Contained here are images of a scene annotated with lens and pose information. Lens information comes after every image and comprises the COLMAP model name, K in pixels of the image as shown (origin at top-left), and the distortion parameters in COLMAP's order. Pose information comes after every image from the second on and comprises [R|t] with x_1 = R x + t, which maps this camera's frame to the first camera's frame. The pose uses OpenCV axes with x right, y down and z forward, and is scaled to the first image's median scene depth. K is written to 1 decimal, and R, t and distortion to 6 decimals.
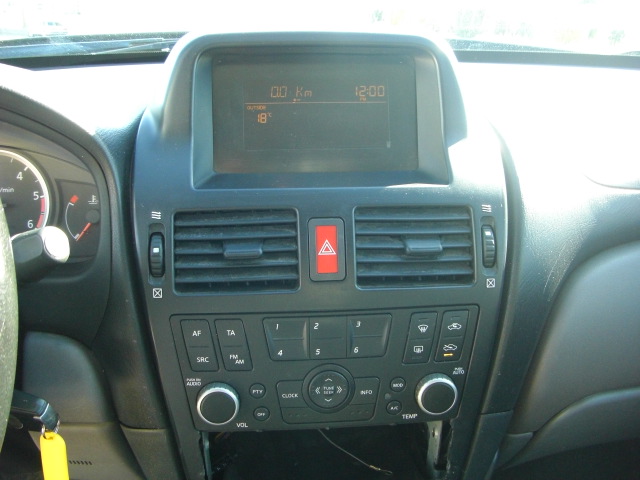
lens RADIAL K [[717.5, 0, 318.4], [0, 717.5, 239.3], [0, 0, 1]] dist [-0.144226, 0.000000]
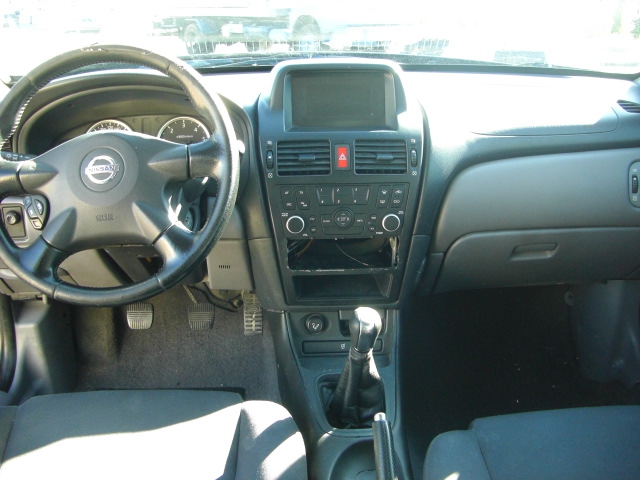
lens RADIAL K [[717.5, 0, 319.4], [0, 717.5, 239.7], [0, 0, 1]] dist [-0.144226, 0.000000]
pose [[0.999386, 0.003442, -0.034877, 0.018308], [-0.003123, 0.999953, 0.009186, 0.256120], [0.034907, -0.009071, 0.999349, -1.309738]]
